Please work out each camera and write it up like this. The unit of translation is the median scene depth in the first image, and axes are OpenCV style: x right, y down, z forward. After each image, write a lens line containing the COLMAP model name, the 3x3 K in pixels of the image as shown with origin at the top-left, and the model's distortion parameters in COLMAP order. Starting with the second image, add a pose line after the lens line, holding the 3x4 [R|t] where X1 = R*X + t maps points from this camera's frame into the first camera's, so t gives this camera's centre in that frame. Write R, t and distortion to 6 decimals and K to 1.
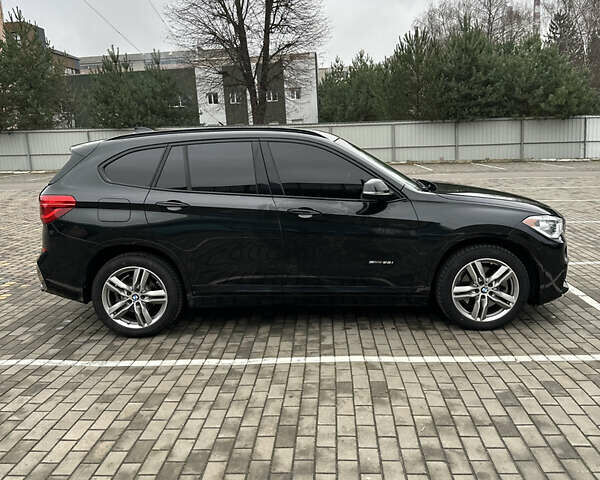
lens RADIAL K [[556.0, 0, 300.0], [0, 556.0, 240.0], [0, 0, 1]] dist [0.171271, -0.337876]
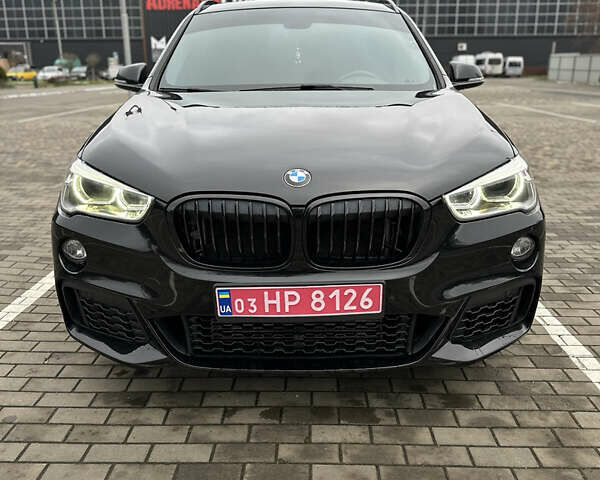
lens RADIAL K [[556.0, 0, 300.0], [0, 556.0, 240.0], [0, 0, 1]] dist [0.171271, -0.337876]
pose [[0.022219, 0.316818, -0.948226, 0.894950], [-0.186729, 0.933085, 0.307384, -0.157783], [0.982160, 0.170231, 0.079892, 1.147826]]
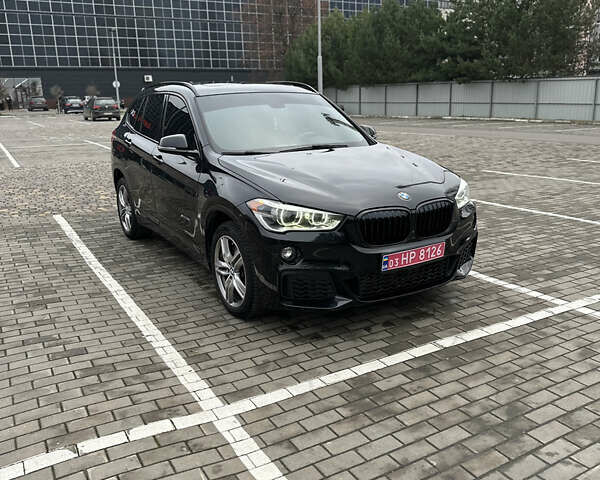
lens RADIAL K [[556.0, 0, 300.0], [0, 556.0, 240.0], [0, 0, 1]] dist [0.171271, -0.337876]
pose [[0.538965, 0.231129, -0.809998, 1.094751], [-0.158085, 0.972286, 0.172249, -0.130660], [0.827361, 0.035212, 0.560566, 0.588576]]
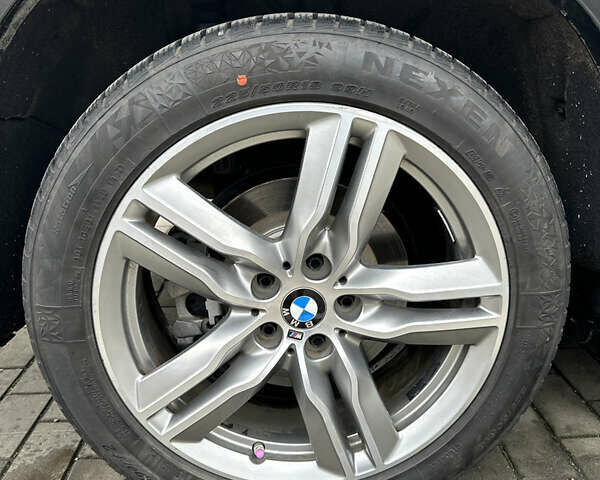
lens RADIAL K [[556.0, 0, 300.0], [0, 556.0, 240.0], [0, 0, 1]] dist [0.171271, -0.337876]
pose [[0.996340, -0.022209, 0.082543, -0.311198], [0.014249, 0.995298, 0.095804, 0.067984], [-0.084282, -0.094277, 0.991972, 0.857507]]
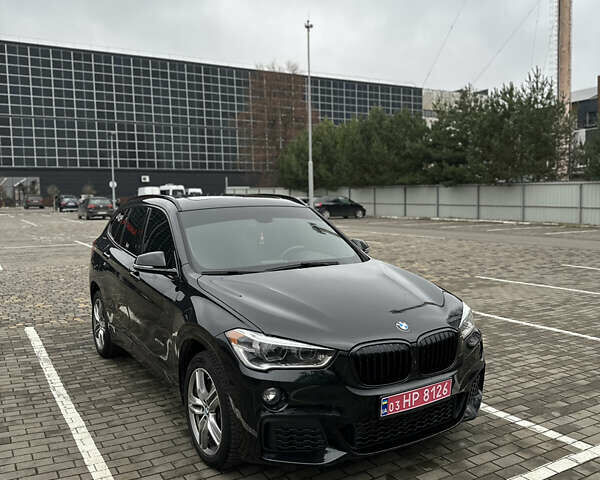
lens RADIAL K [[554.4, 0, 296.4], [0, 554.4, 239.9], [0, 0, 1]] dist [0.171256, -0.330970]
pose [[0.545422, 0.094465, -0.832821, 1.018801], [-0.164078, 0.986437, 0.004433, -0.167577], [0.821945, 0.134230, 0.553524, 0.639194]]
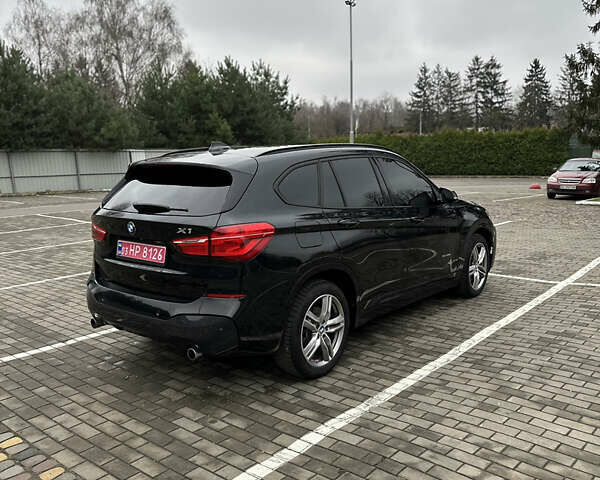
lens RADIAL K [[556.0, 0, 300.0], [0, 556.0, 240.0], [0, 0, 1]] dist [0.171271, -0.337876]
pose [[0.615148, -0.102072, 0.781776, -1.006352], [0.148208, 0.988877, 0.012492, -0.056090], [-0.774356, 0.108181, 0.623434, 0.468759]]
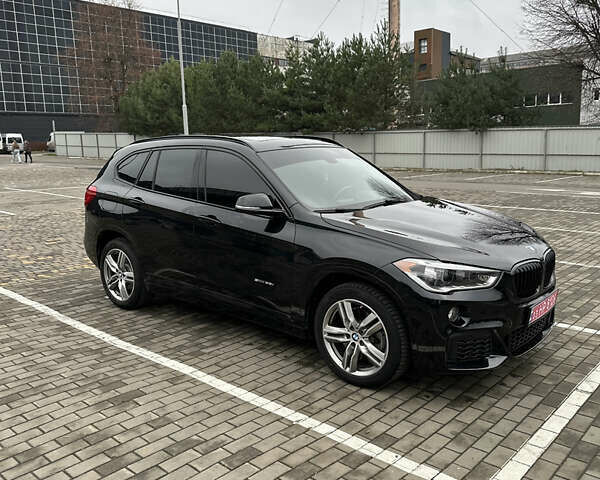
lens RADIAL K [[556.0, 0, 300.0], [0, 556.0, 240.0], [0, 0, 1]] dist [0.171271, -0.337876]
pose [[0.773850, 0.135242, -0.618762, 0.755737], [-0.134146, 0.989771, 0.048564, -0.083170], [0.619000, 0.045424, 0.784076, 0.292474]]
